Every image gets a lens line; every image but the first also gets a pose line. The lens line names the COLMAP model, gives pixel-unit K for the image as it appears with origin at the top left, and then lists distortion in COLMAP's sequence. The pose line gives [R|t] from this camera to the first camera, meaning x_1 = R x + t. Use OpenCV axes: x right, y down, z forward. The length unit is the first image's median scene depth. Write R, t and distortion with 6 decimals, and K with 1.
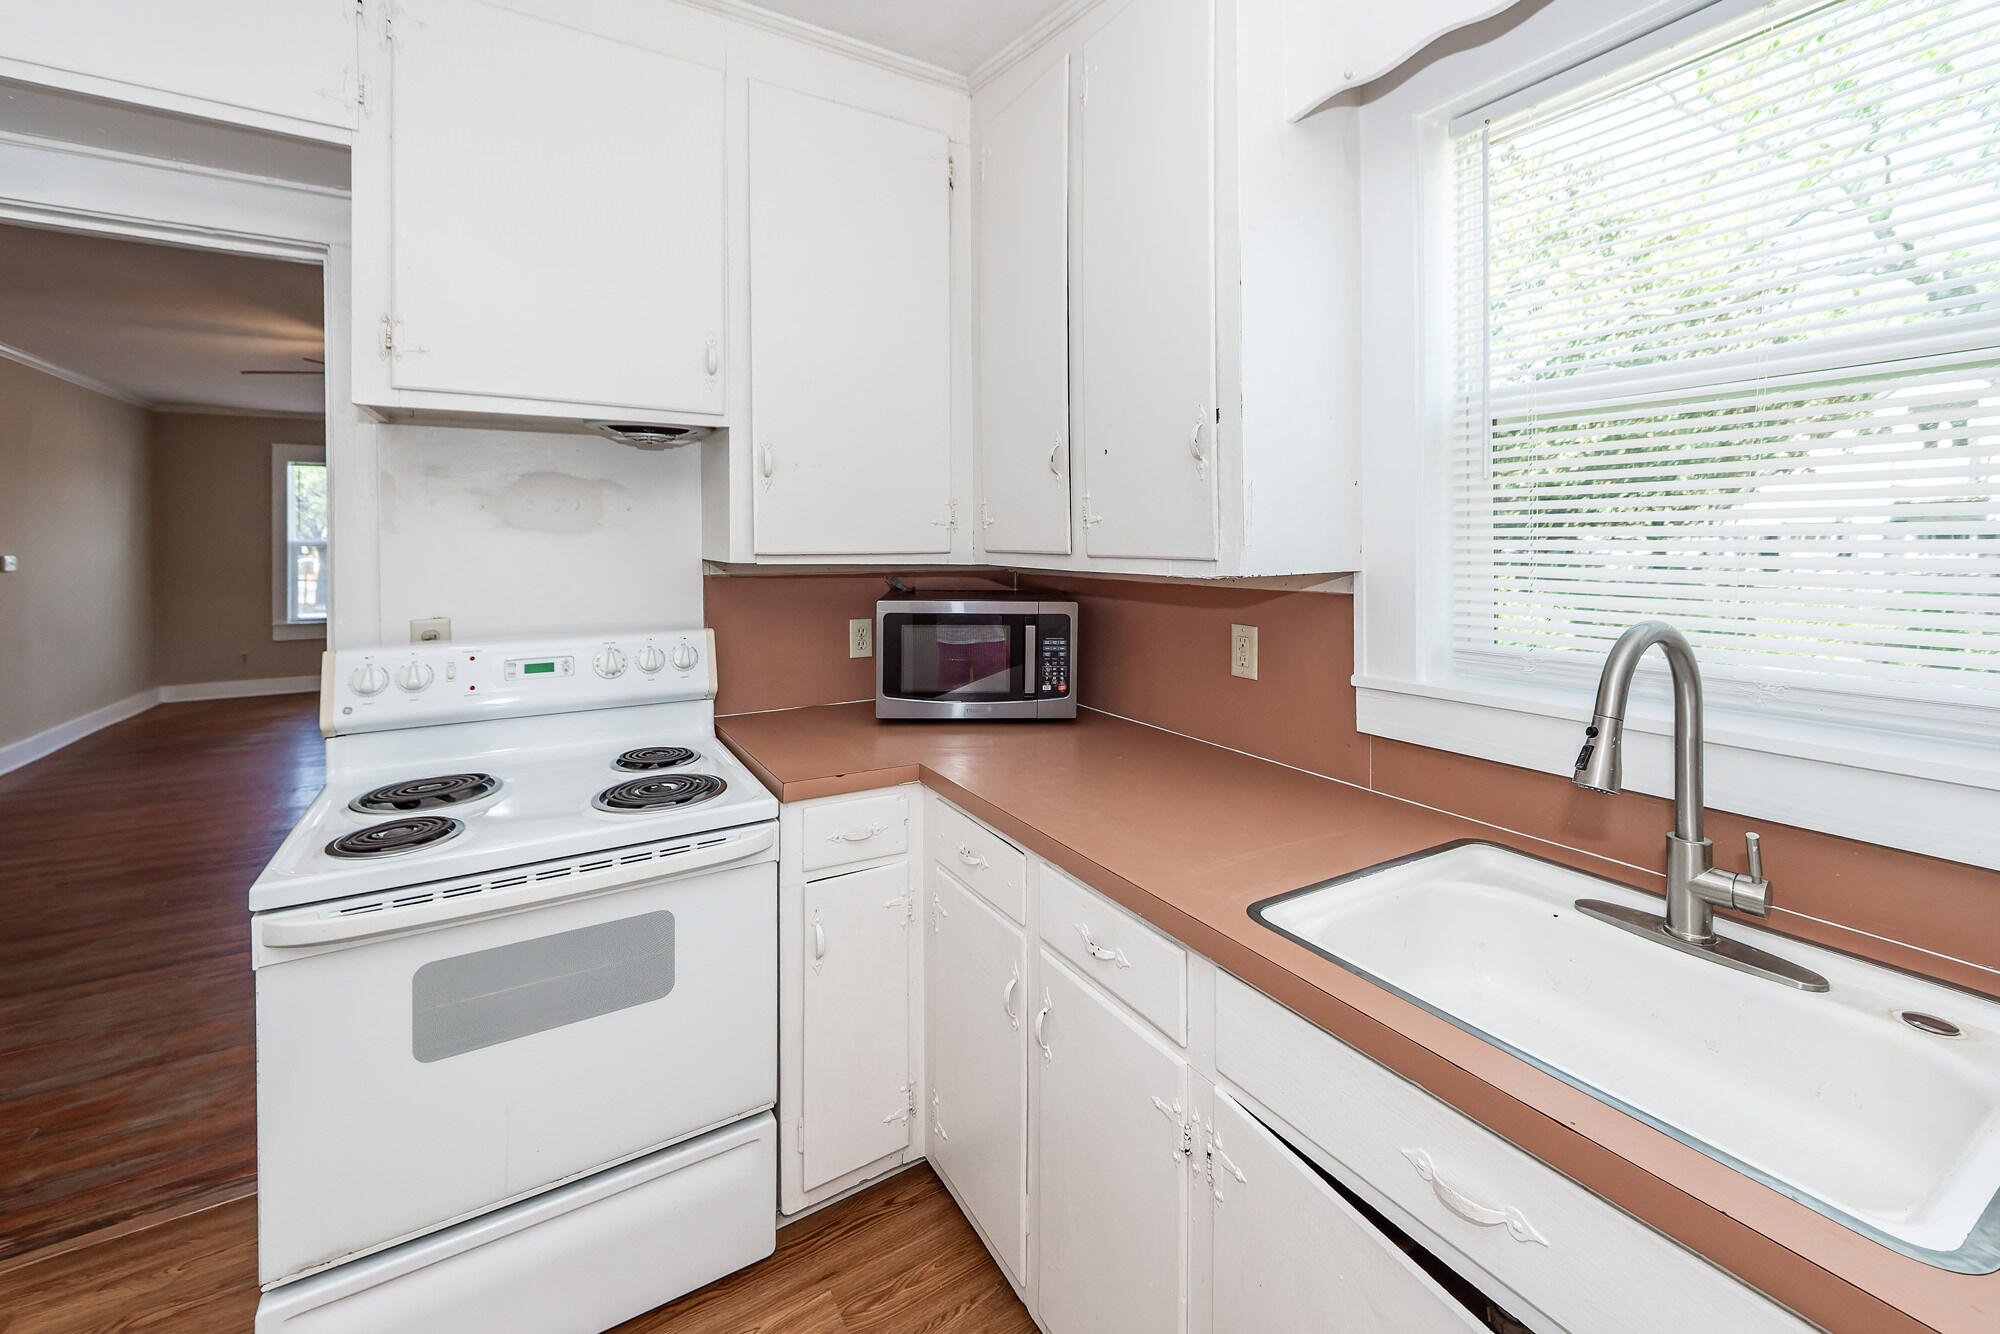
lens RADIAL K [[812.5, 0, 992.6], [0, 812.5, 543.5], [0, 0, 1]] dist [0.002316, -0.000842]
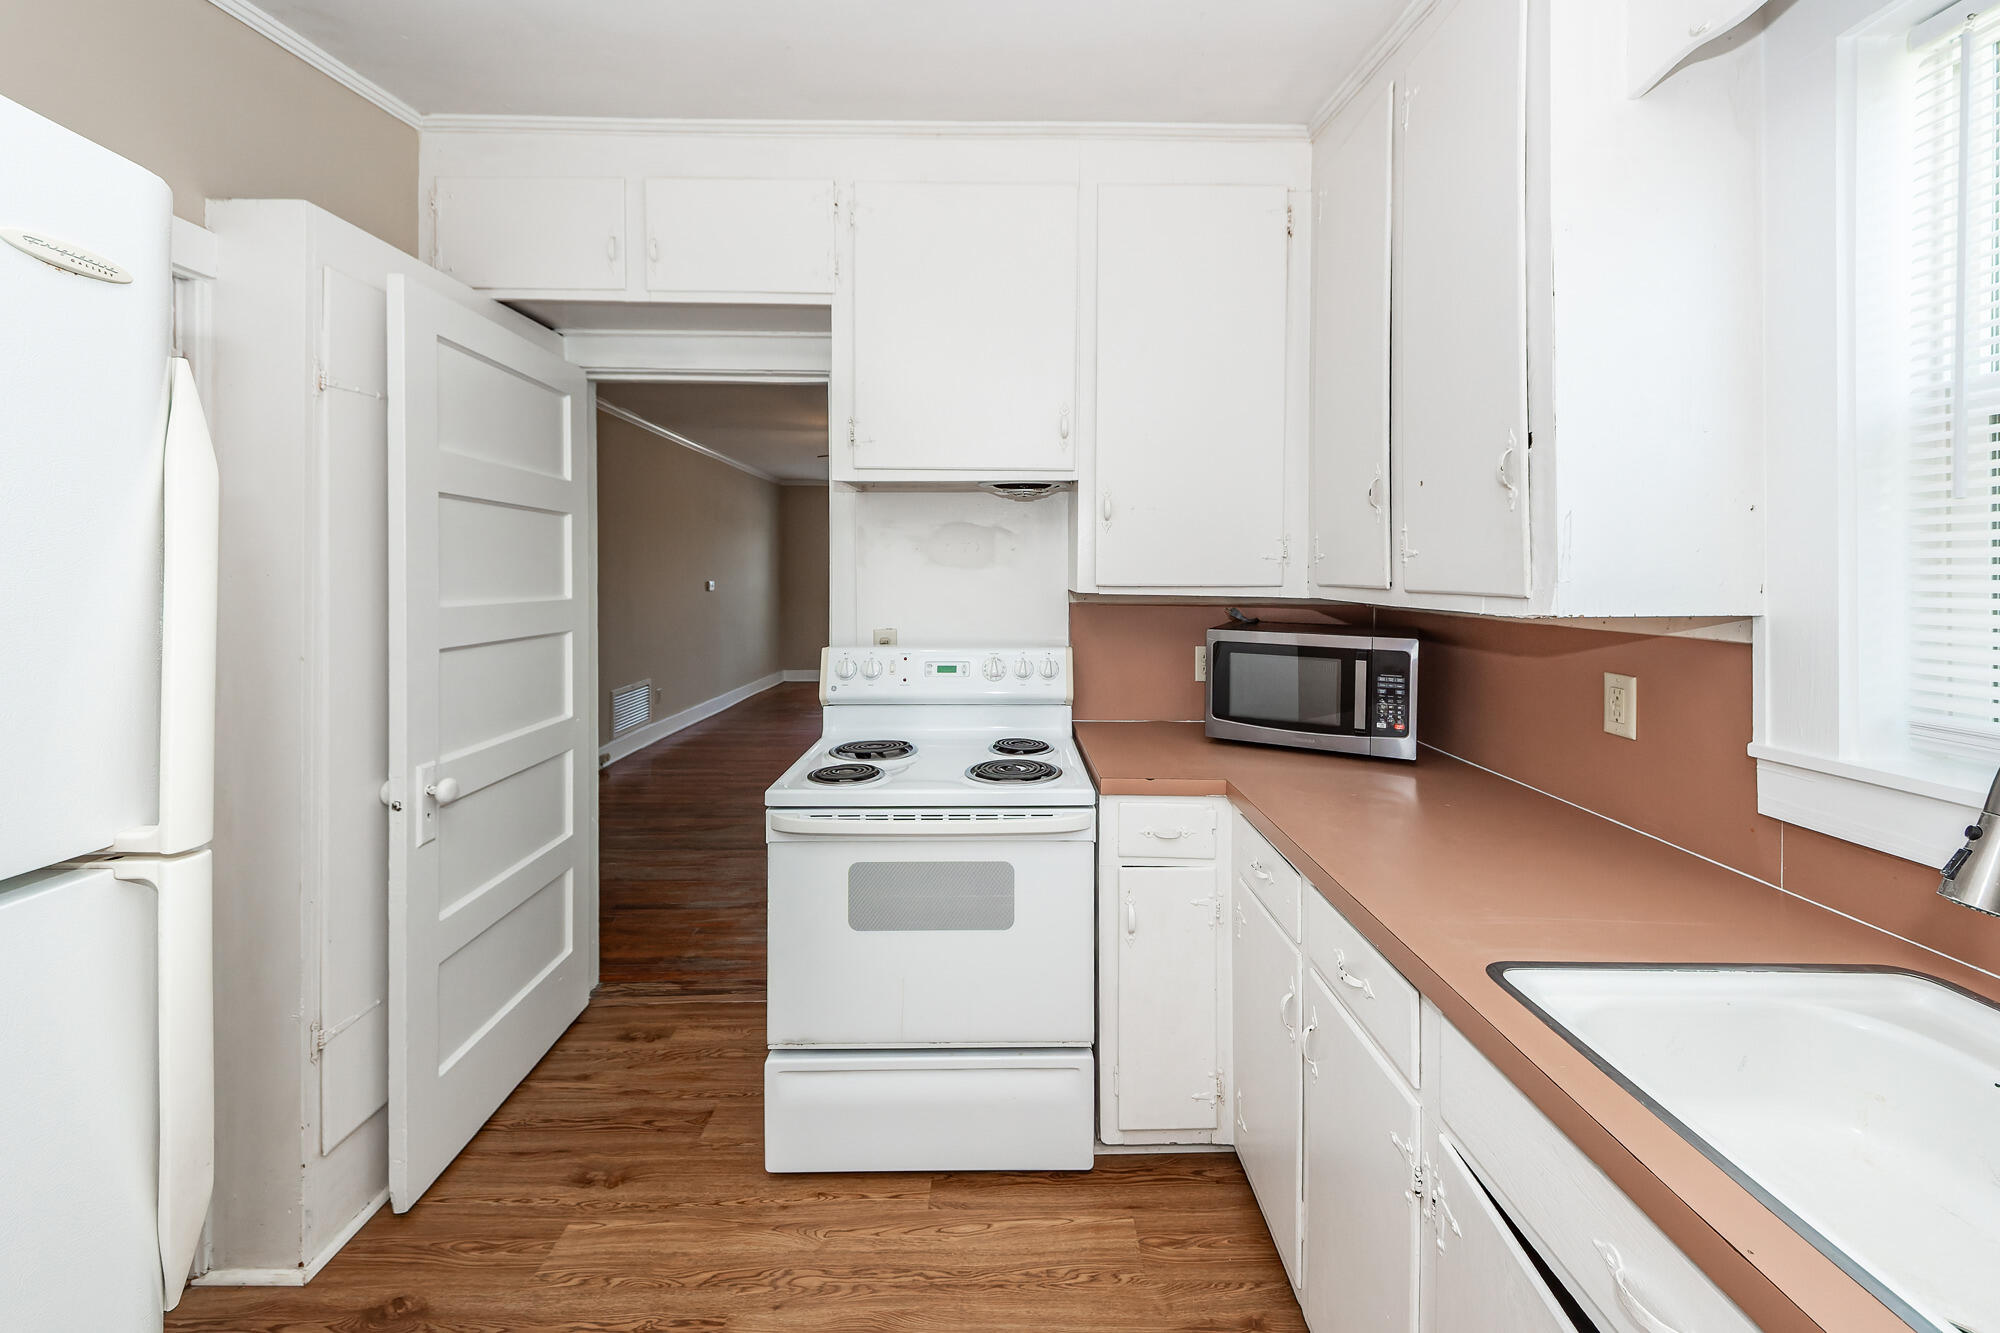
lens RADIAL K [[768.2, 0, 999.8], [0, 768.2, 579.7], [0, 0, 1]] dist [0.025771, -0.009083]
pose [[0.860344, 0.007259, -0.509663, 0.173618], [-0.004894, 0.999970, 0.005981, -0.002097], [0.509691, -0.002652, 0.860353, -0.046266]]
